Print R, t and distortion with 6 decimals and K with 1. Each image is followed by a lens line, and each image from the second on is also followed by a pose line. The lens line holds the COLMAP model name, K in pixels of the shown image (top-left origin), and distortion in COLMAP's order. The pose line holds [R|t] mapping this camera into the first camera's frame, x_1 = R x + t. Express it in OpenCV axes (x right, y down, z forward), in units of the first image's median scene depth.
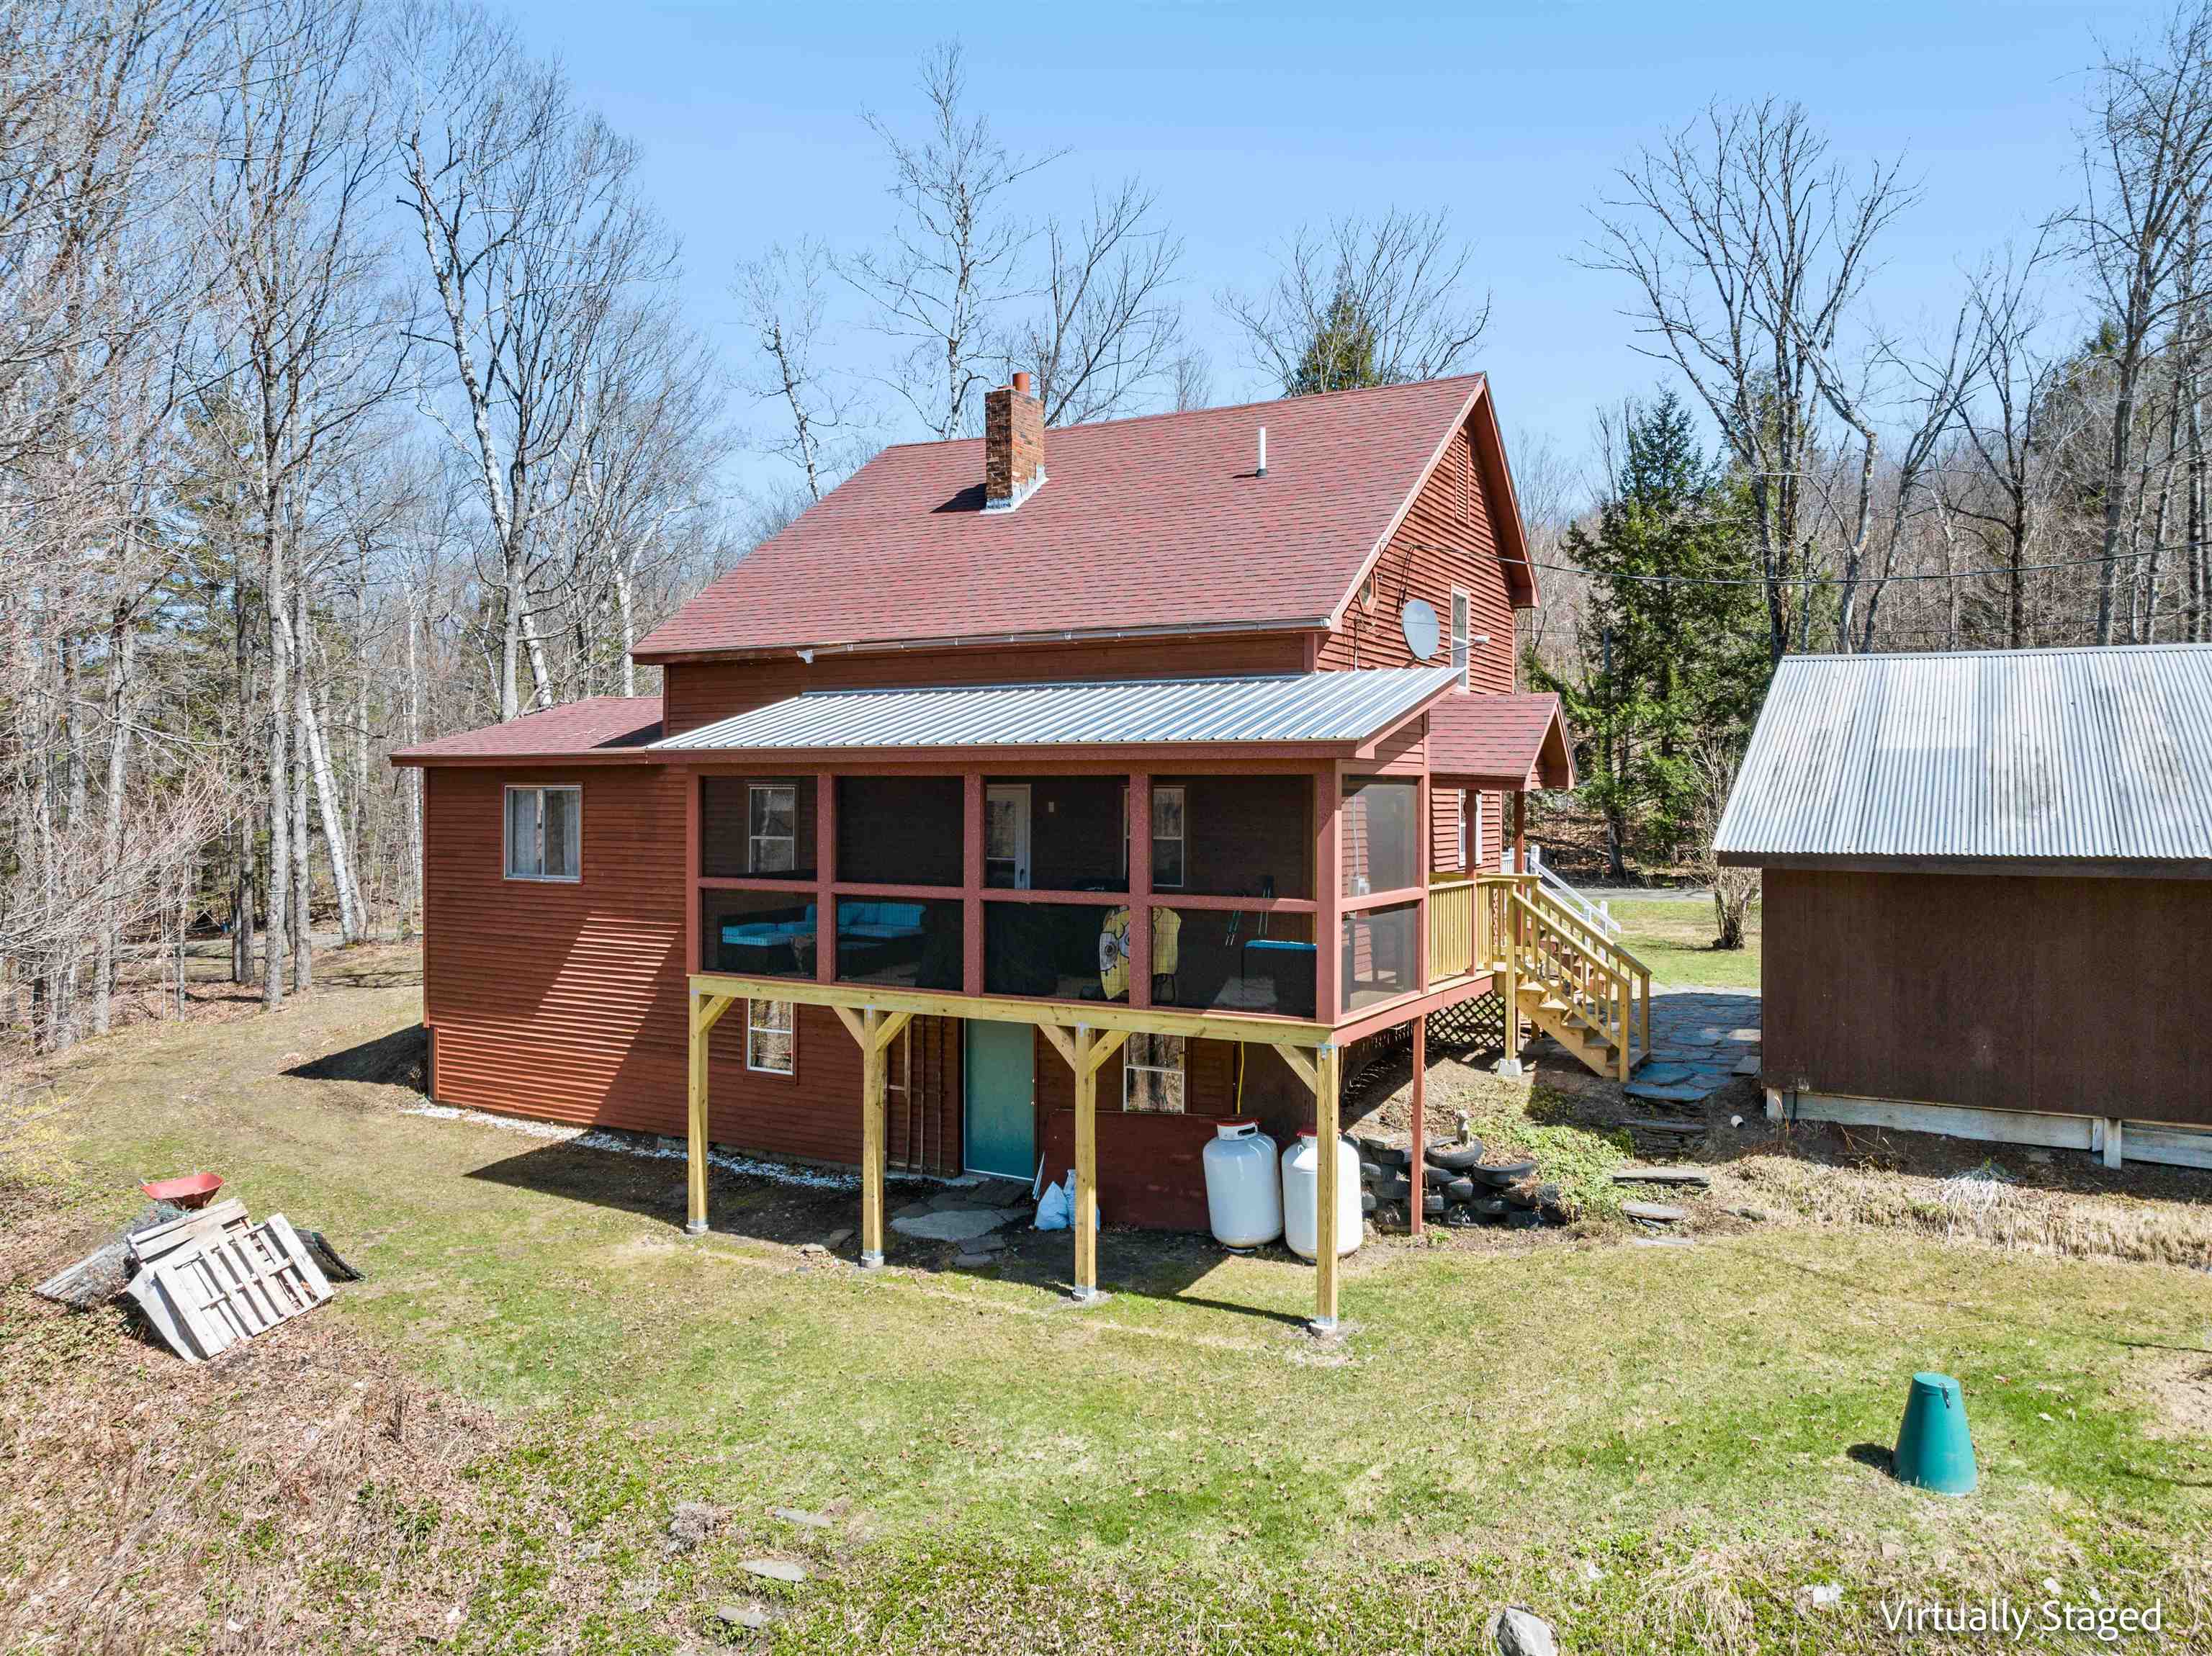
lens RADIAL K [[1588.7, 0, 1106.1], [0, 1588.7, 810.3], [0, 0, 1]] dist [-0.036520, 0.000080]
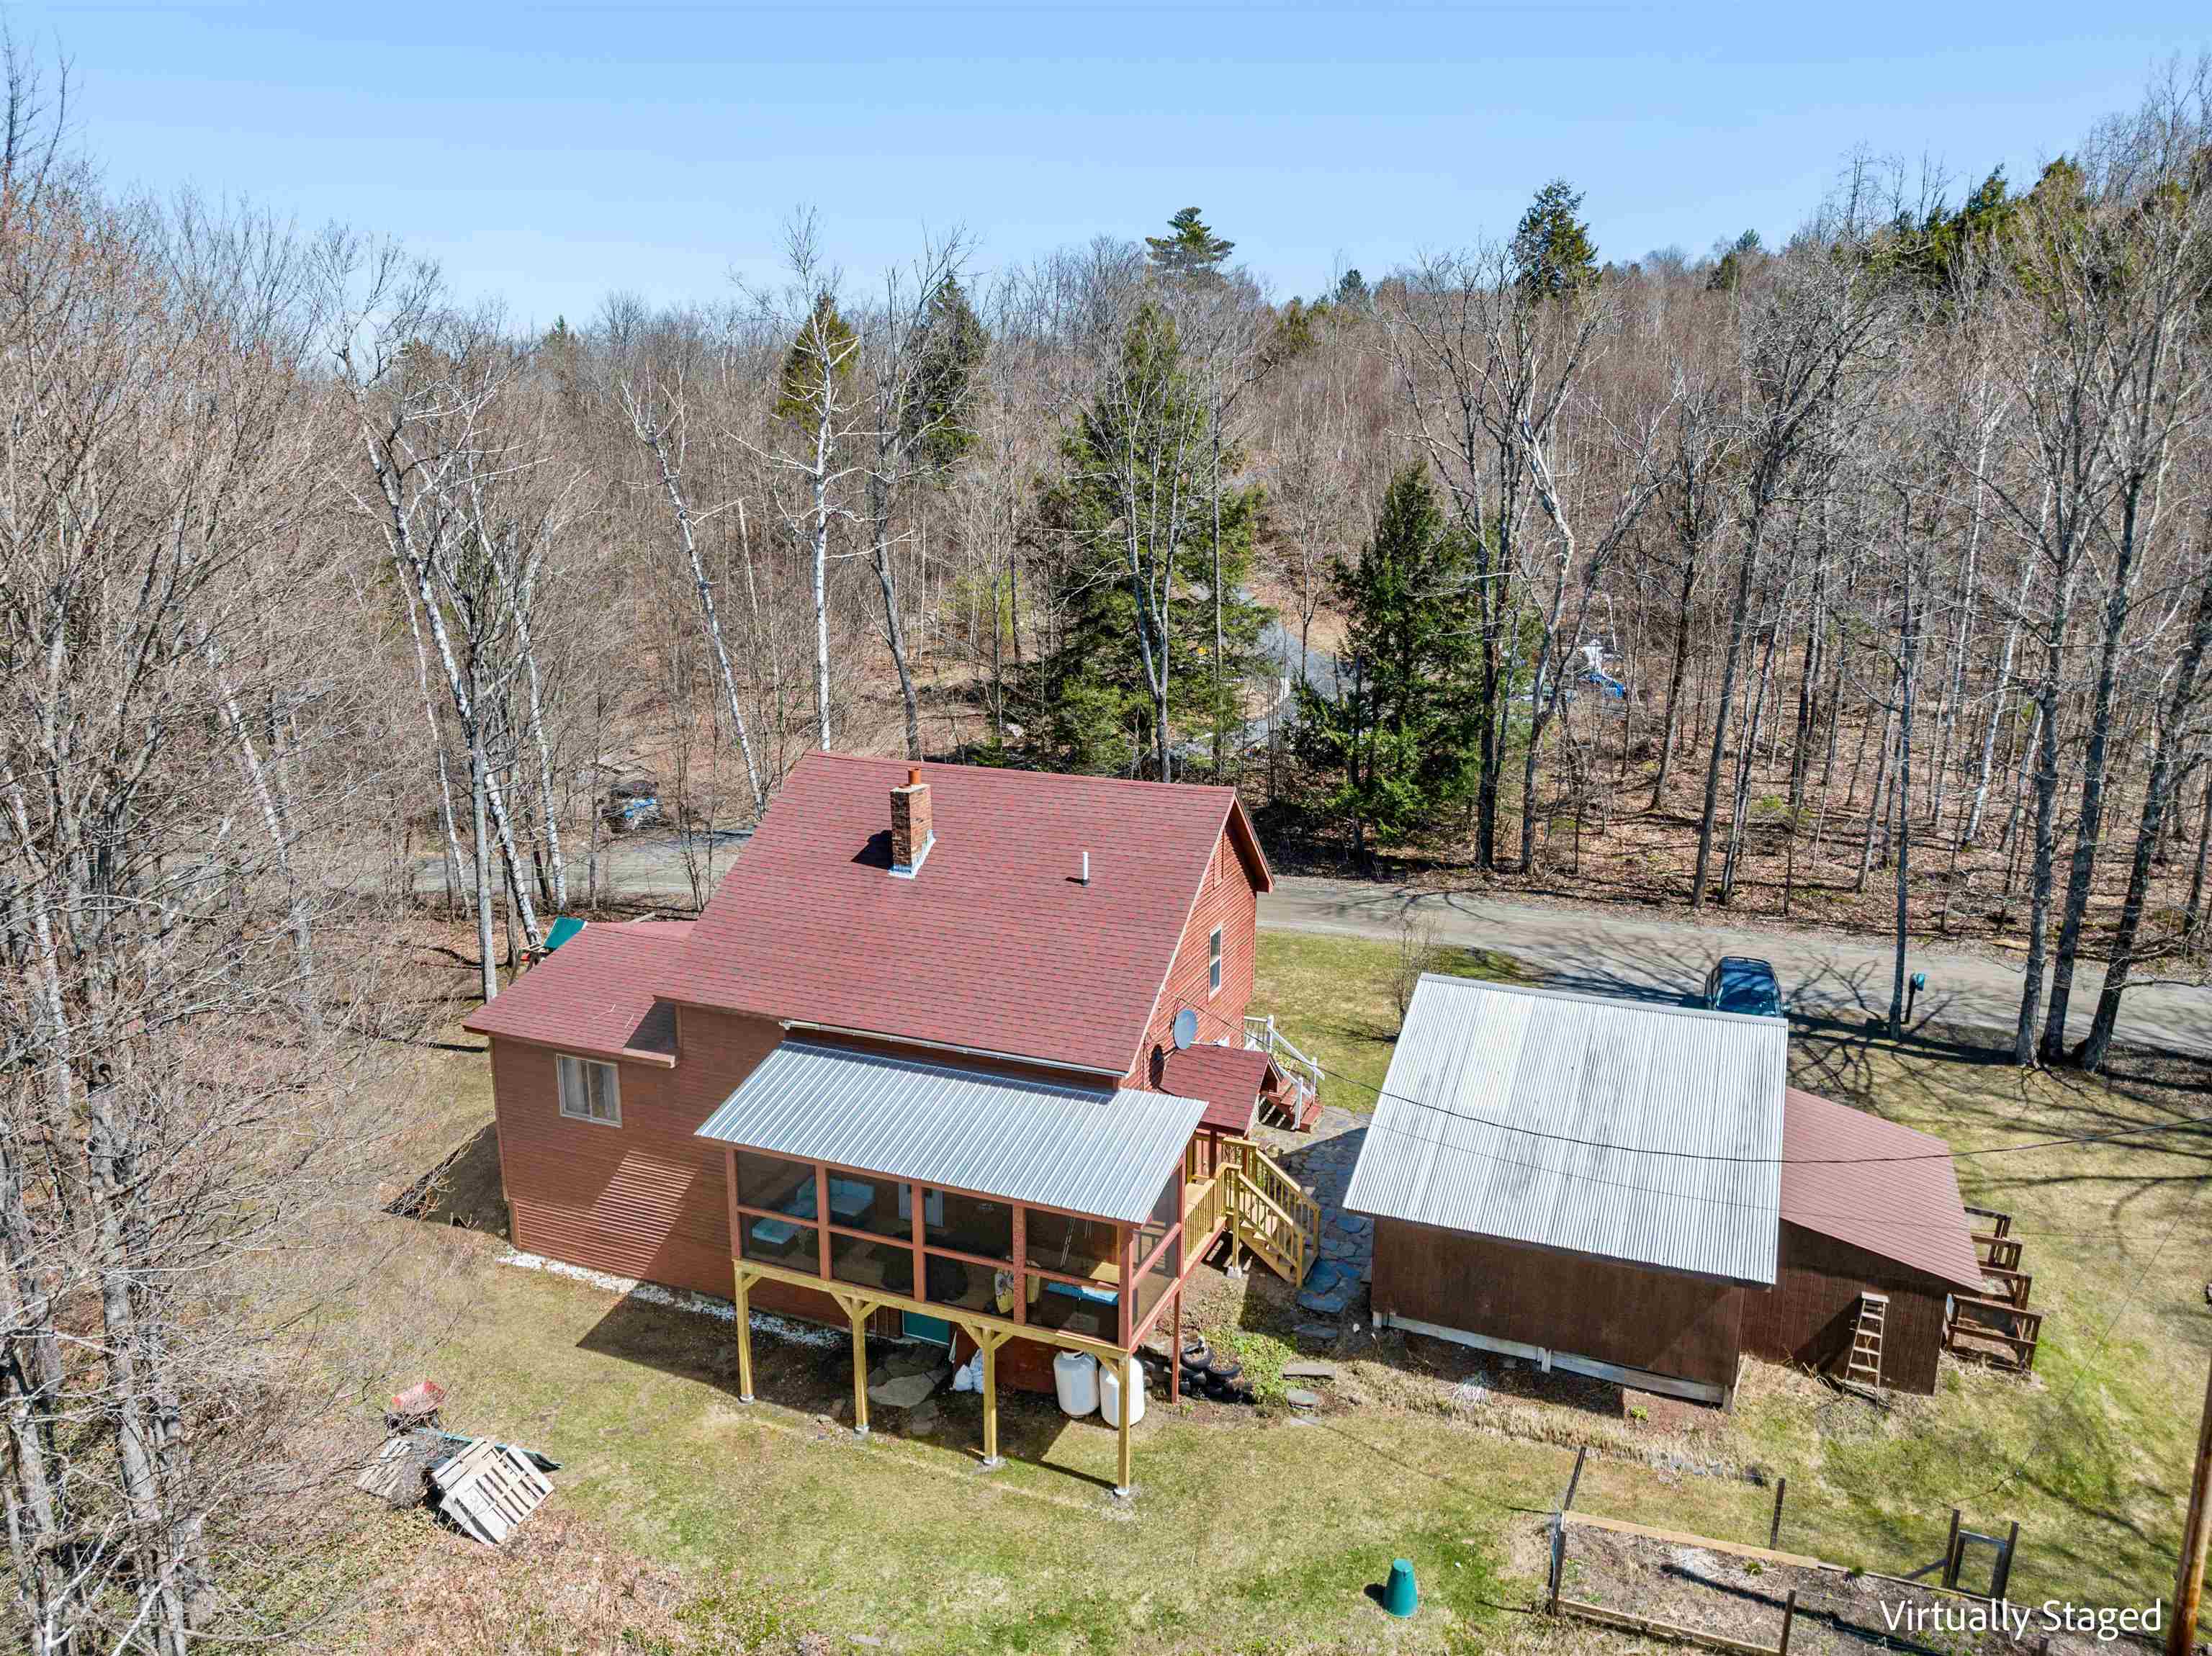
lens RADIAL K [[1588.7, 0, 1111.0], [0, 1588.7, 846.7], [0, 0, 1]] dist [-0.036520, 0.000080]
pose [[0.992444, -0.026016, 0.119907, -0.072775], [-0.003013, 0.971801, 0.235782, -0.776907], [-0.122659, -0.234362, 0.964380, -0.569355]]
